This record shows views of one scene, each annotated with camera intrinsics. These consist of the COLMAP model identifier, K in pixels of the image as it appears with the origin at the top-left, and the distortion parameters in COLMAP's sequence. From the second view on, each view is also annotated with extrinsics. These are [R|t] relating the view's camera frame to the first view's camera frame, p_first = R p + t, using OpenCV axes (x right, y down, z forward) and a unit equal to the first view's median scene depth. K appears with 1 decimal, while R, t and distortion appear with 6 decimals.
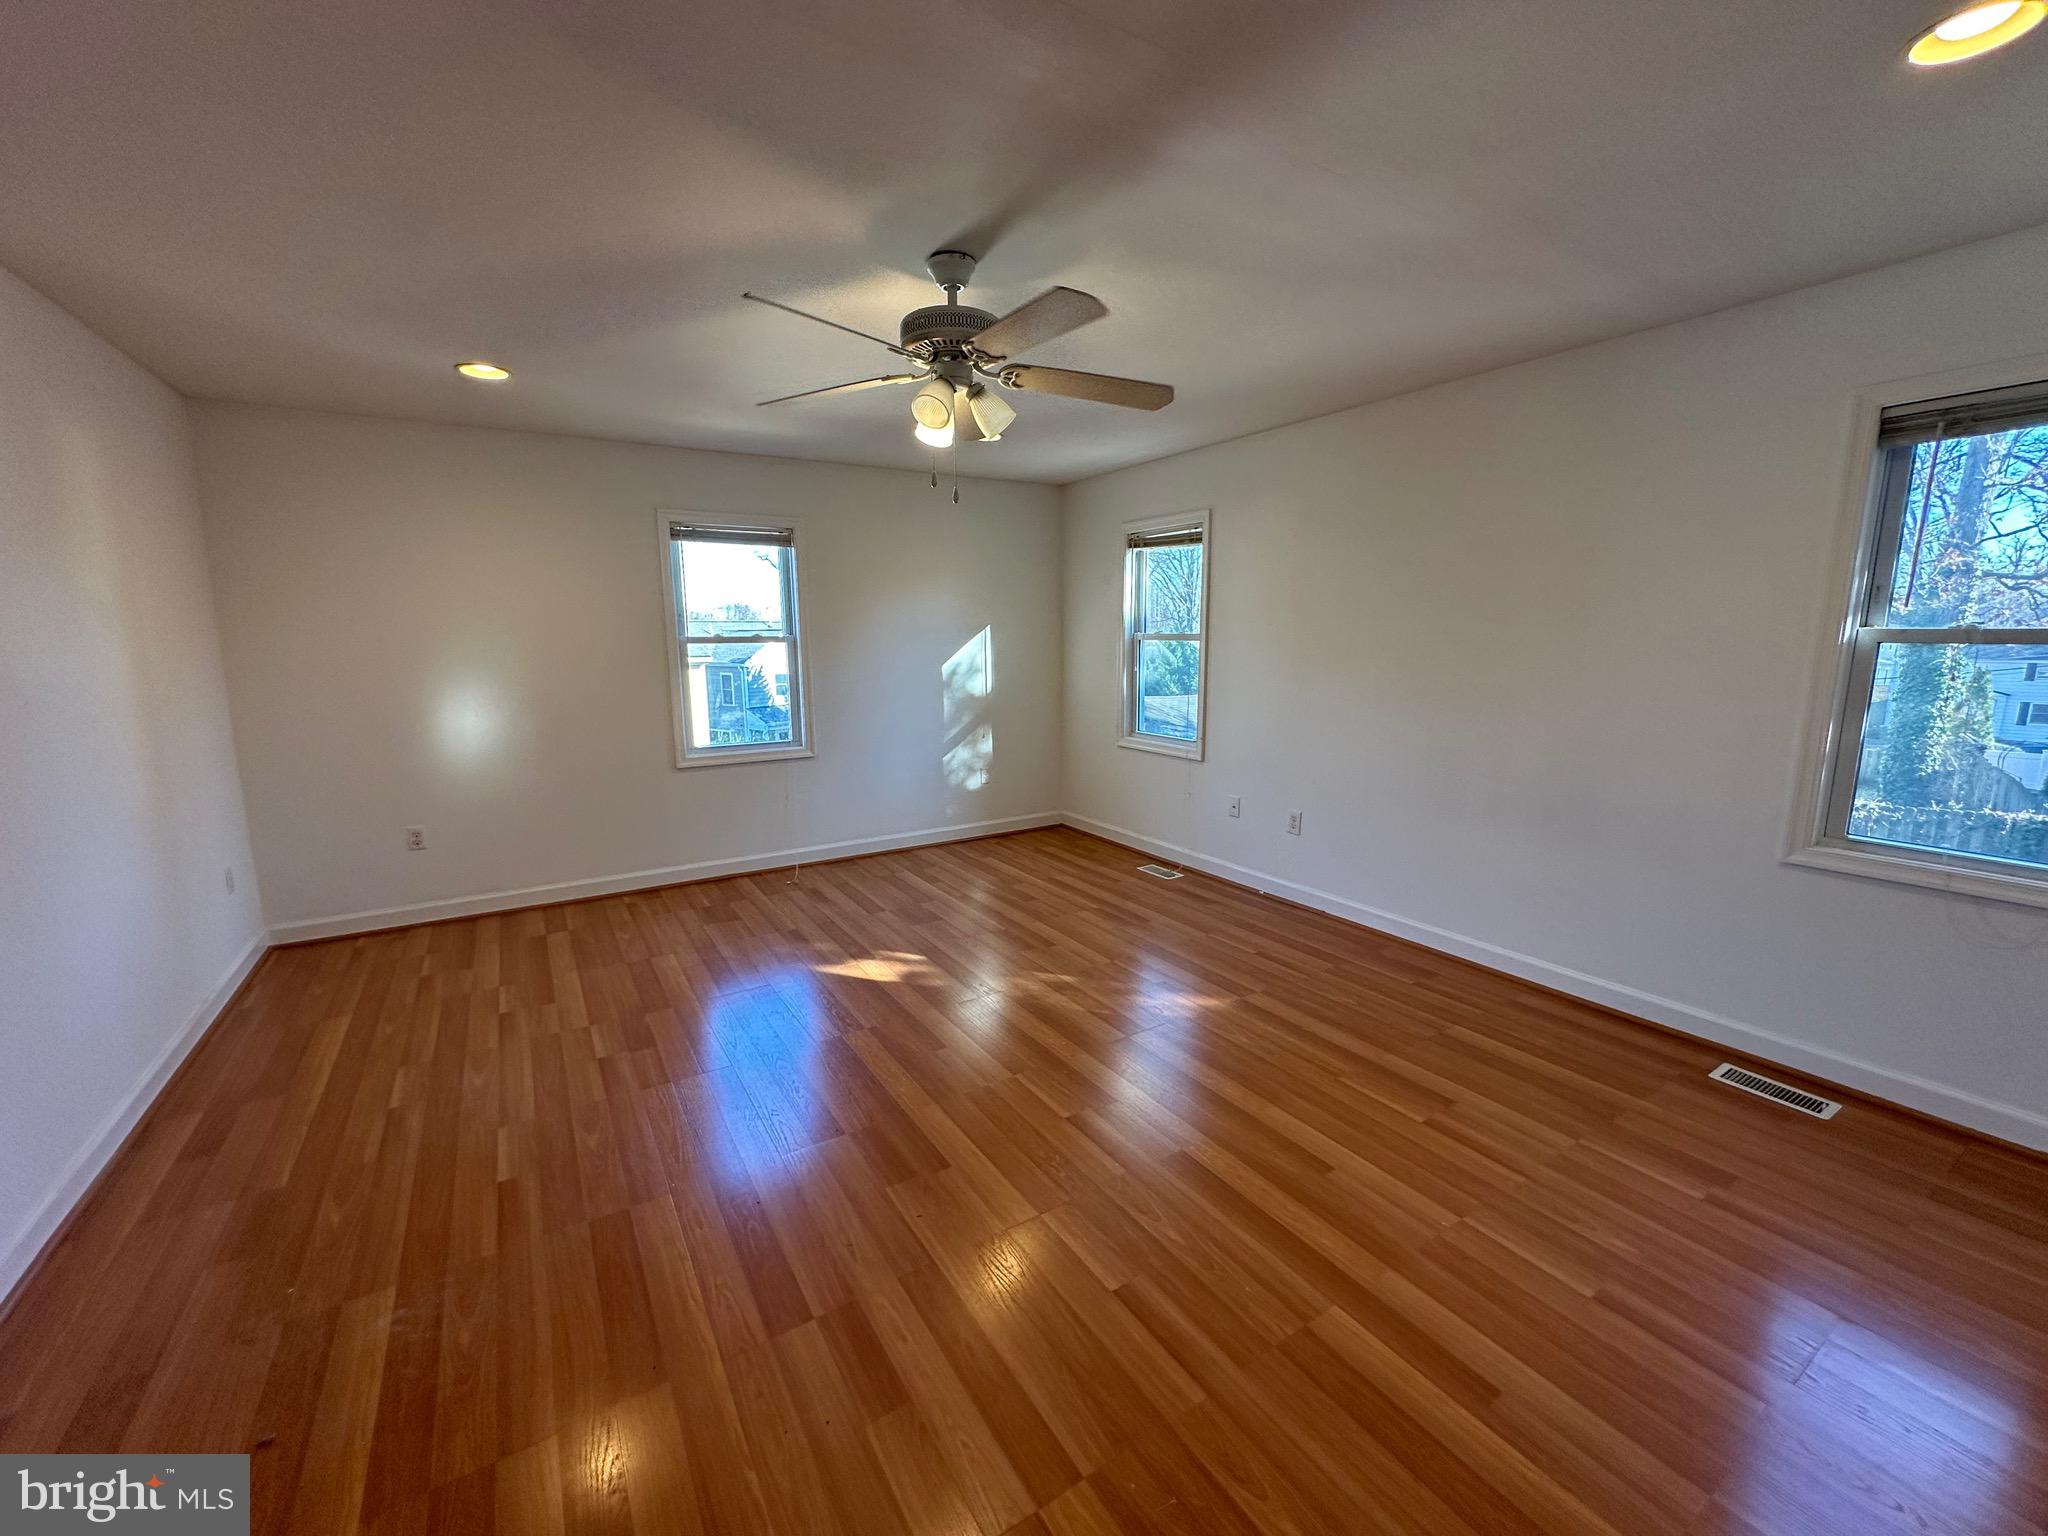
lens RADIAL K [[810.7, 0, 1014.1], [0, 810.7, 787.3], [0, 0, 1]] dist [0.000995, -0.000269]
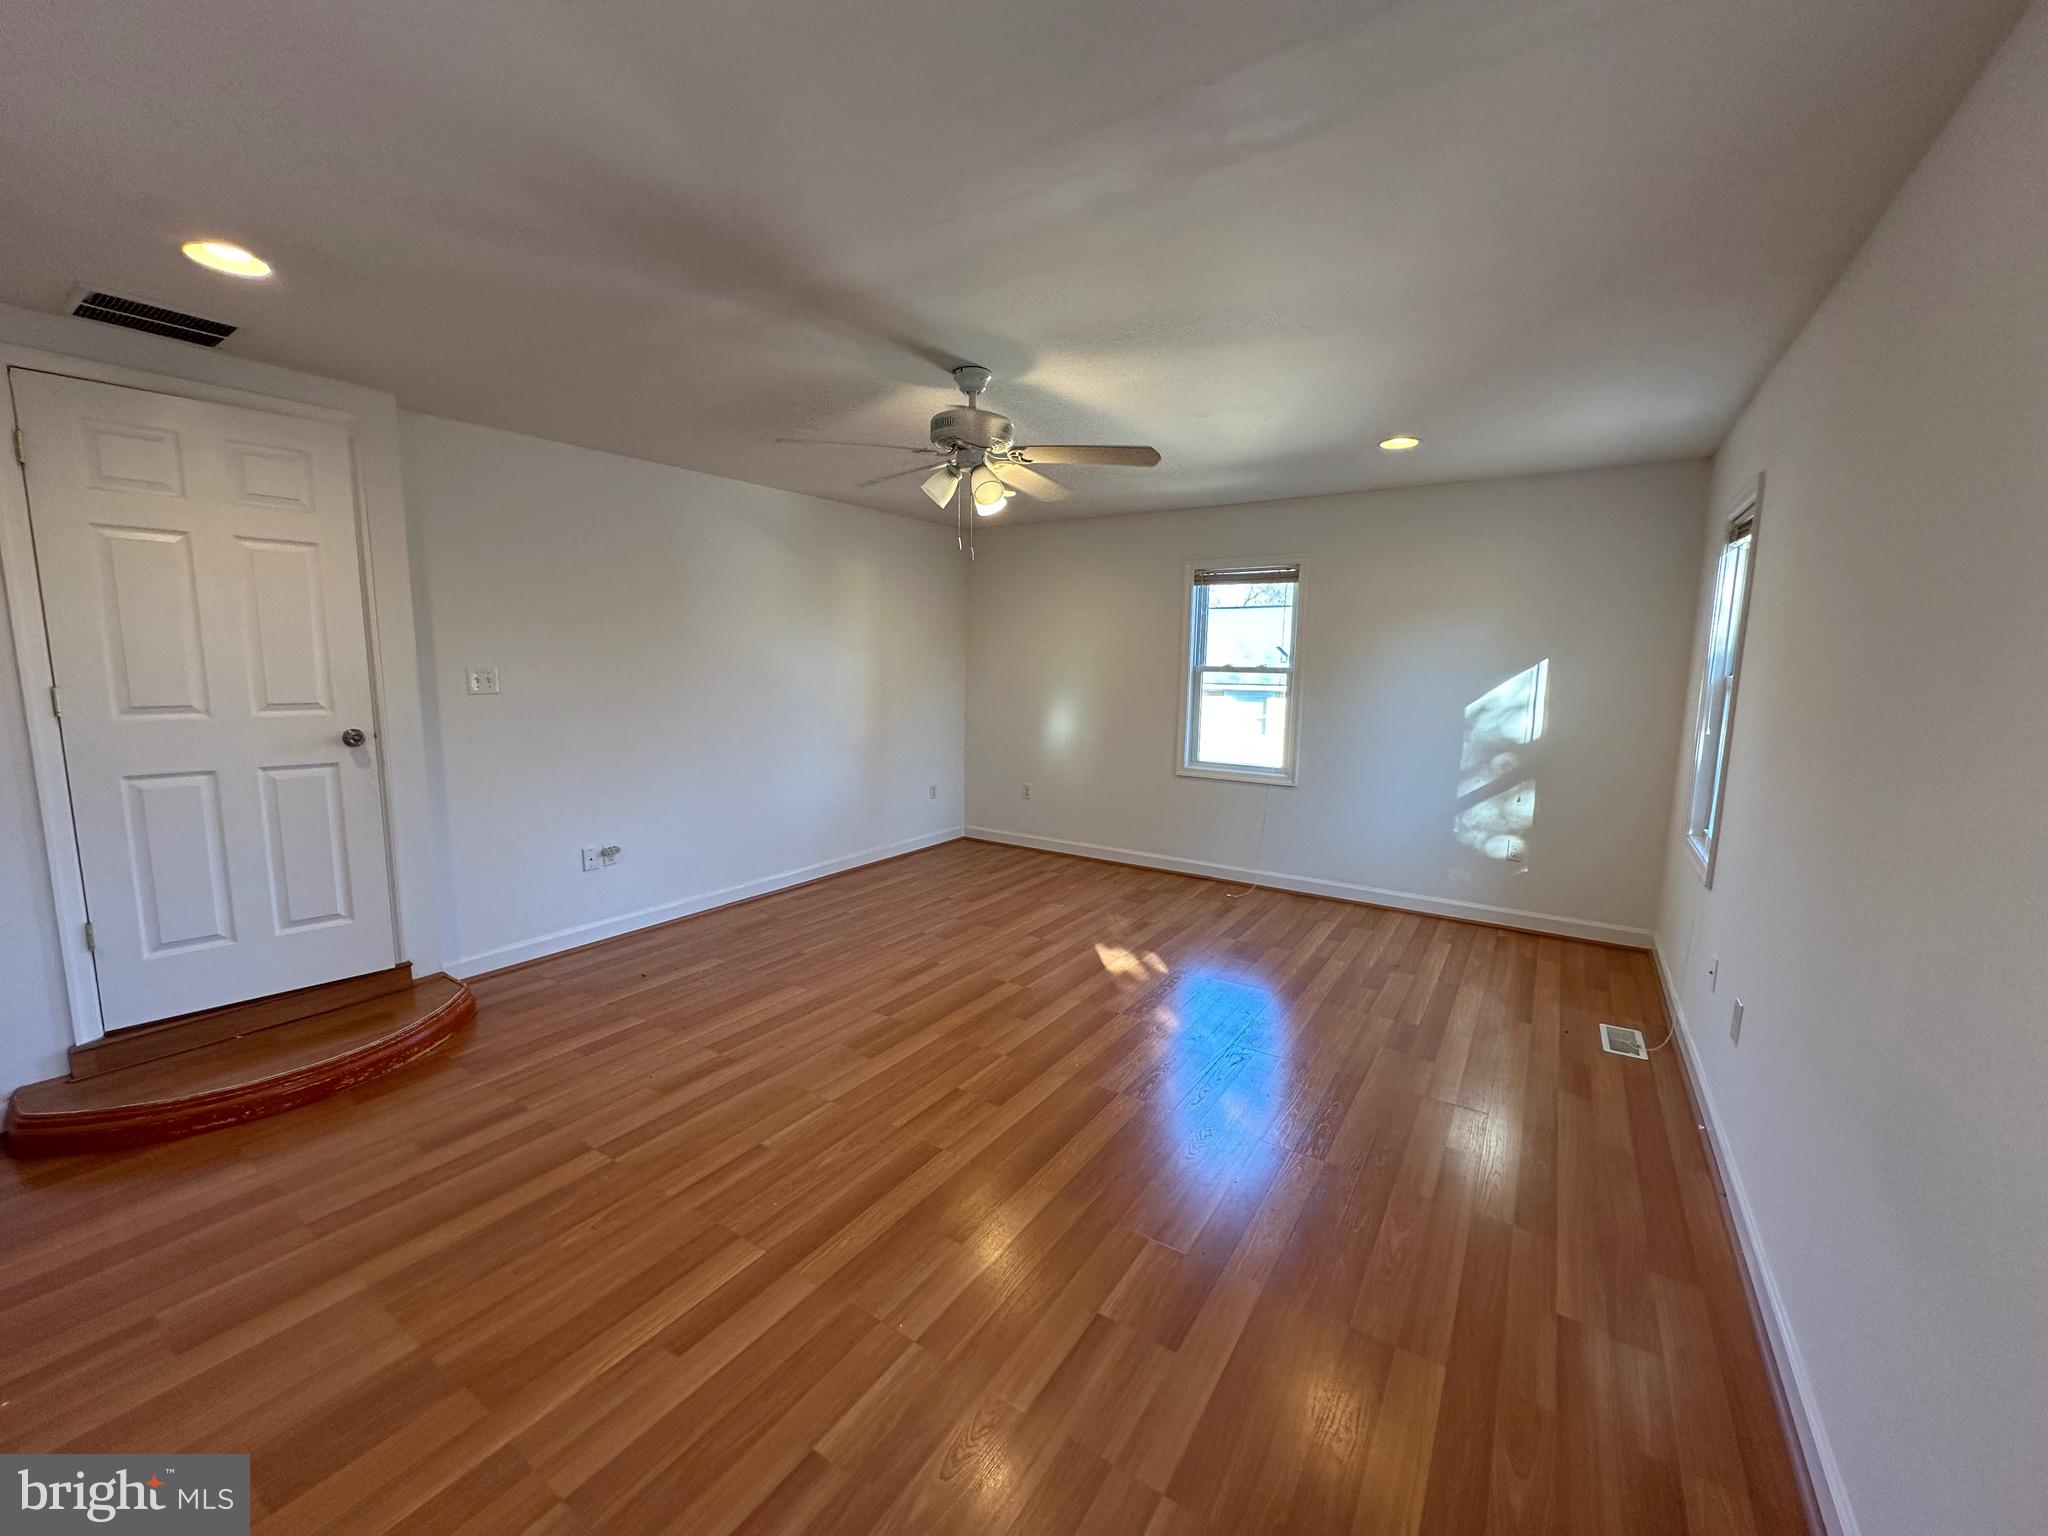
lens RADIAL K [[810.7, 0, 1012.8], [0, 810.7, 771.0], [0, 0, 1]] dist [0.000995, -0.000269]
pose [[0.398869, 0.137933, -0.906575, 0.570002], [-0.179496, 0.981242, 0.070320, -0.069071], [0.899269, 0.134678, 0.416145, 0.284276]]
